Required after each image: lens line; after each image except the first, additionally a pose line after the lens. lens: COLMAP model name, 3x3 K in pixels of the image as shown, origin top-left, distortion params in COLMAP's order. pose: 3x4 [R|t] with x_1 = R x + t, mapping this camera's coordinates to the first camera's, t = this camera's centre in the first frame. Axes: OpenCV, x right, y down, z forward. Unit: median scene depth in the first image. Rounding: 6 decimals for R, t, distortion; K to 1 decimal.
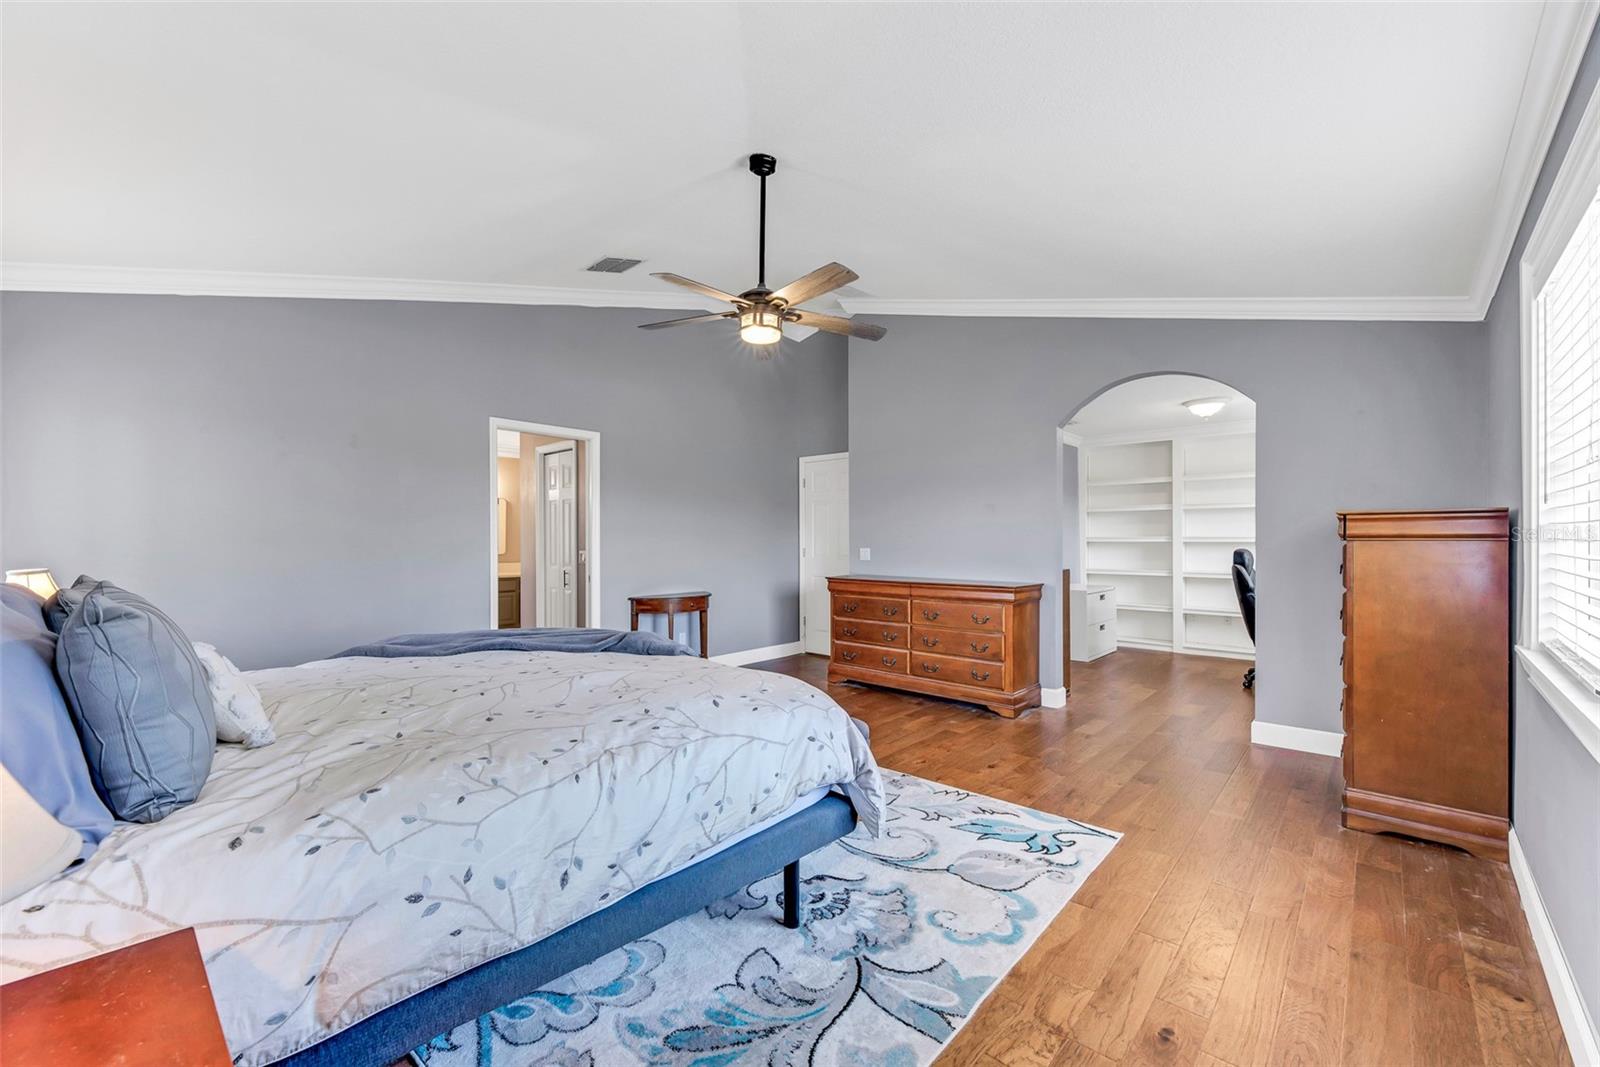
lens RADIAL K [[654.2, 0, 793.9], [0, 654.2, 538.6], [0, 0, 1]] dist [0.000200, -0.000014]
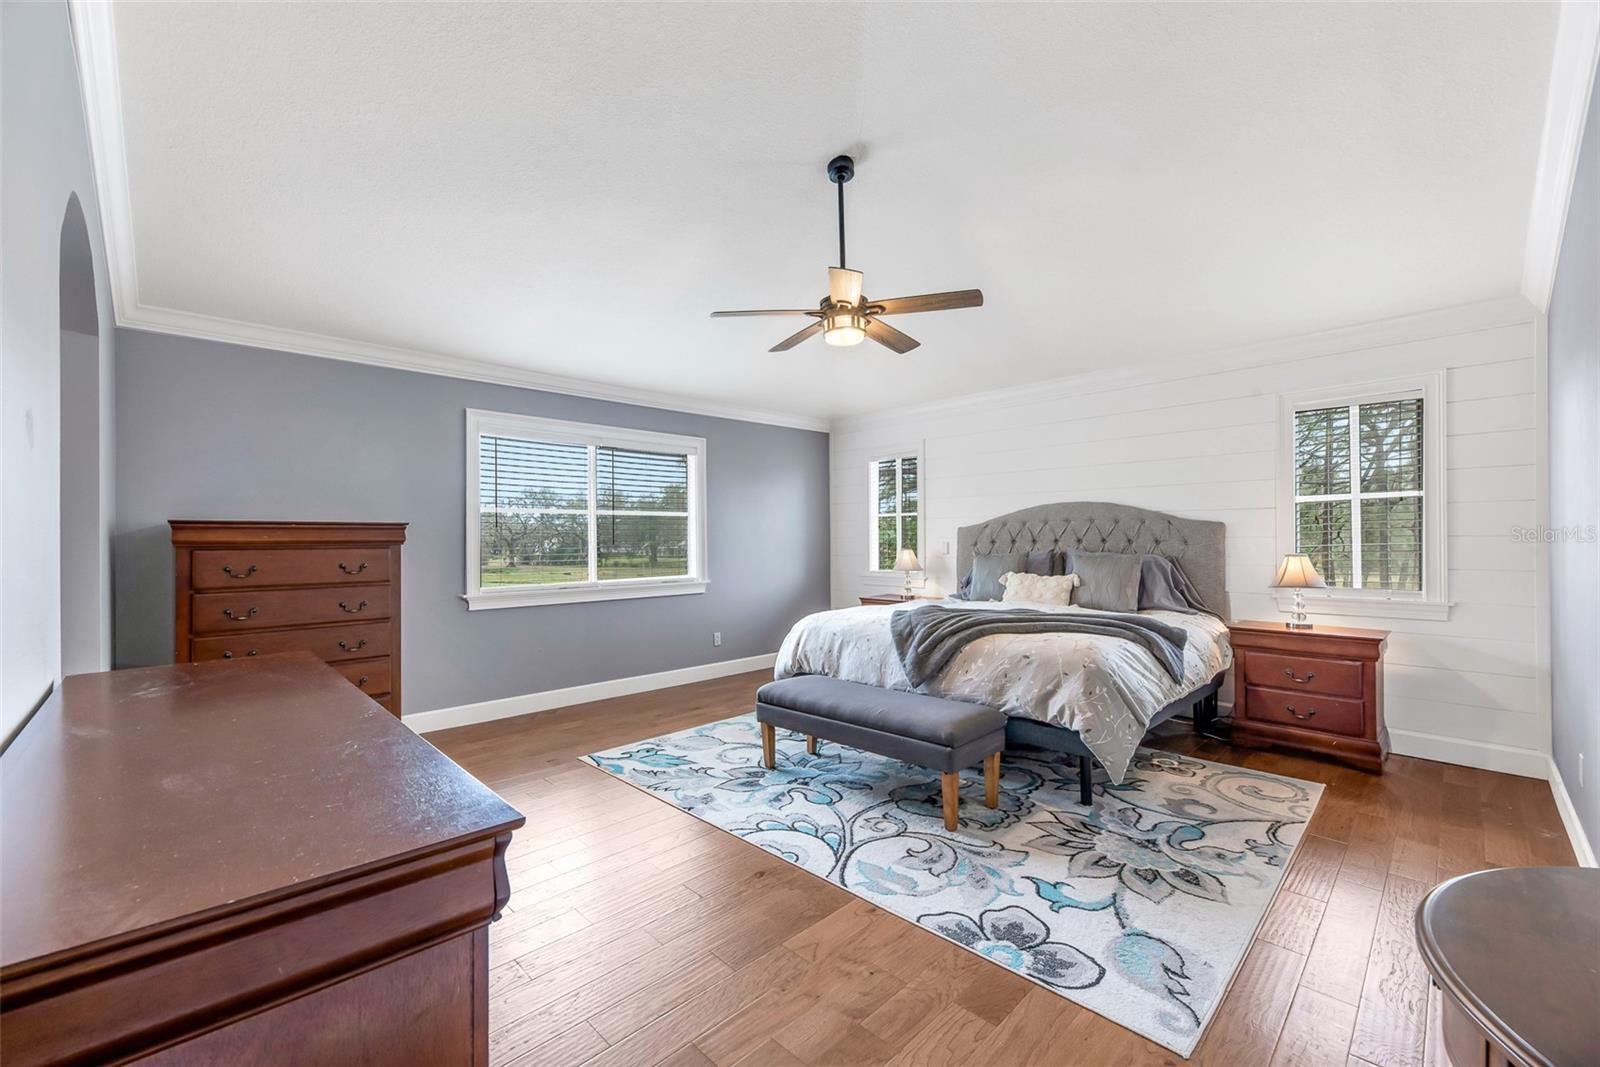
lens RADIAL K [[654.2, 0, 793.9], [0, 654.2, 538.6], [0, 0, 1]] dist [0.000200, -0.000014]
pose [[-0.998000, 0.014188, 0.061601, -0.043045], [0.014145, 0.999899, -0.001125, -0.001675], [-0.061610, -0.000251, -0.998100, 2.516281]]
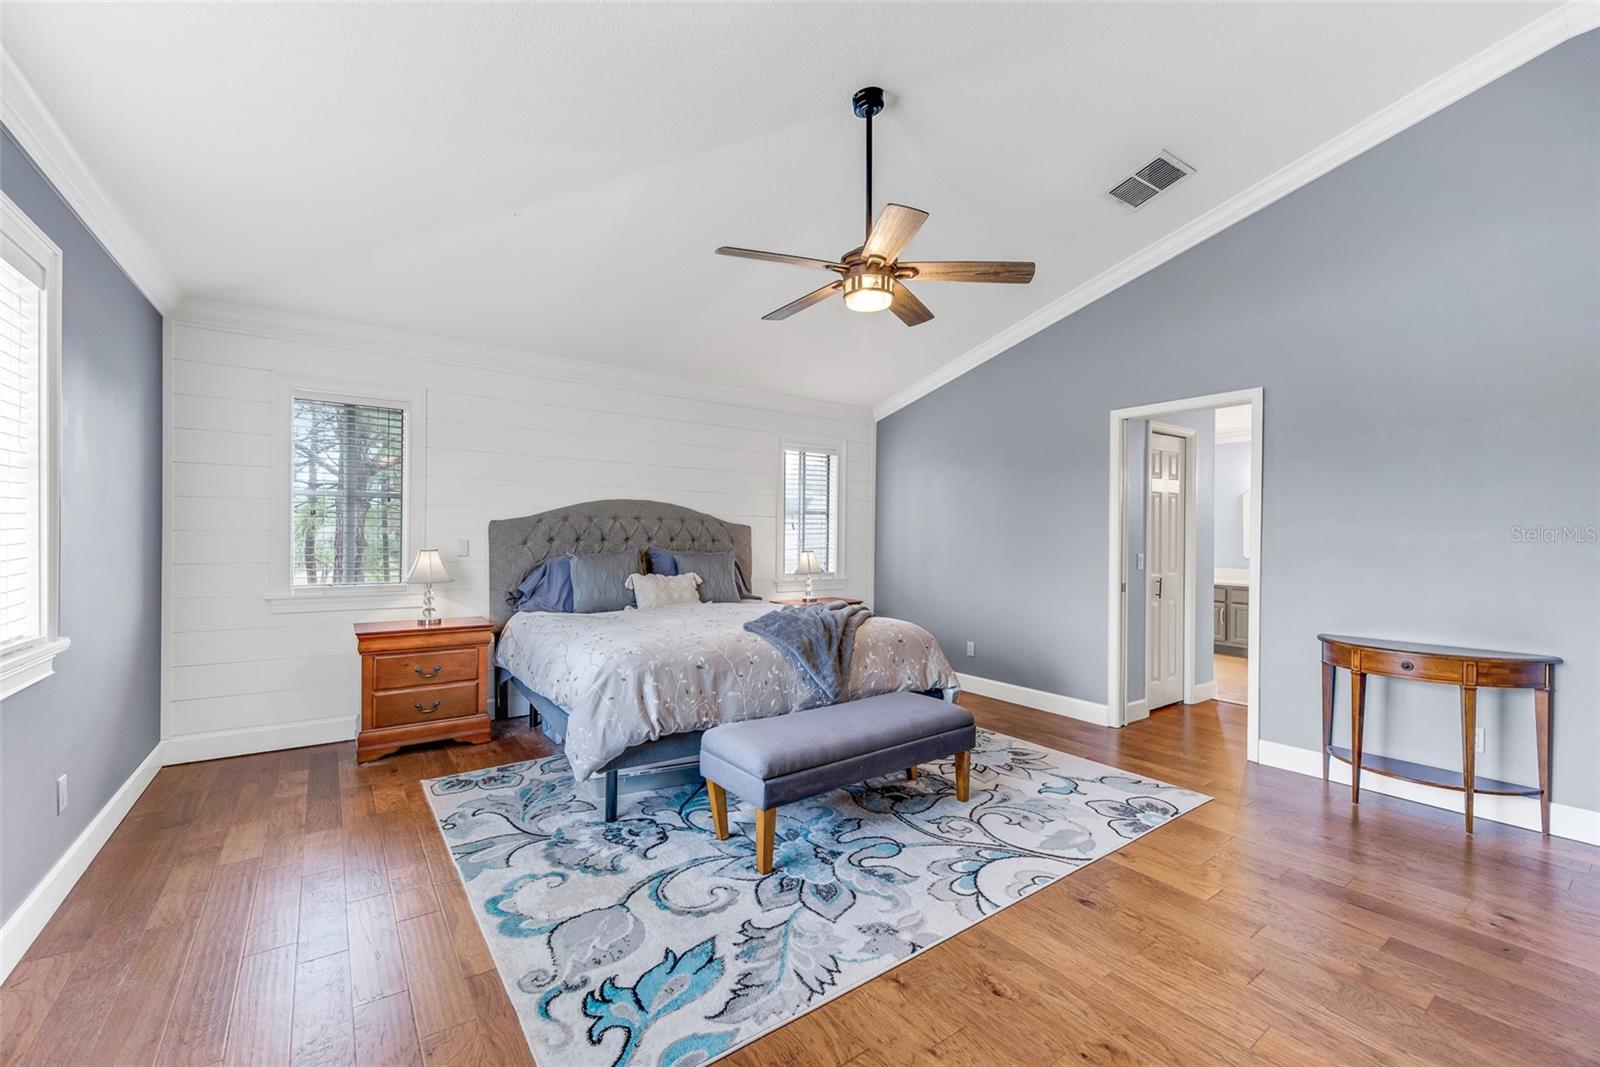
lens RADIAL K [[654.2, 0, 793.9], [0, 654.2, 538.6], [0, 0, 1]] dist [0.000200, -0.000014]
pose [[-0.213042, 0.006231, -0.977023, 1.016884], [-0.008264, 0.999932, 0.008179, -0.006548], [0.977008, 0.009816, -0.212976, 1.359360]]
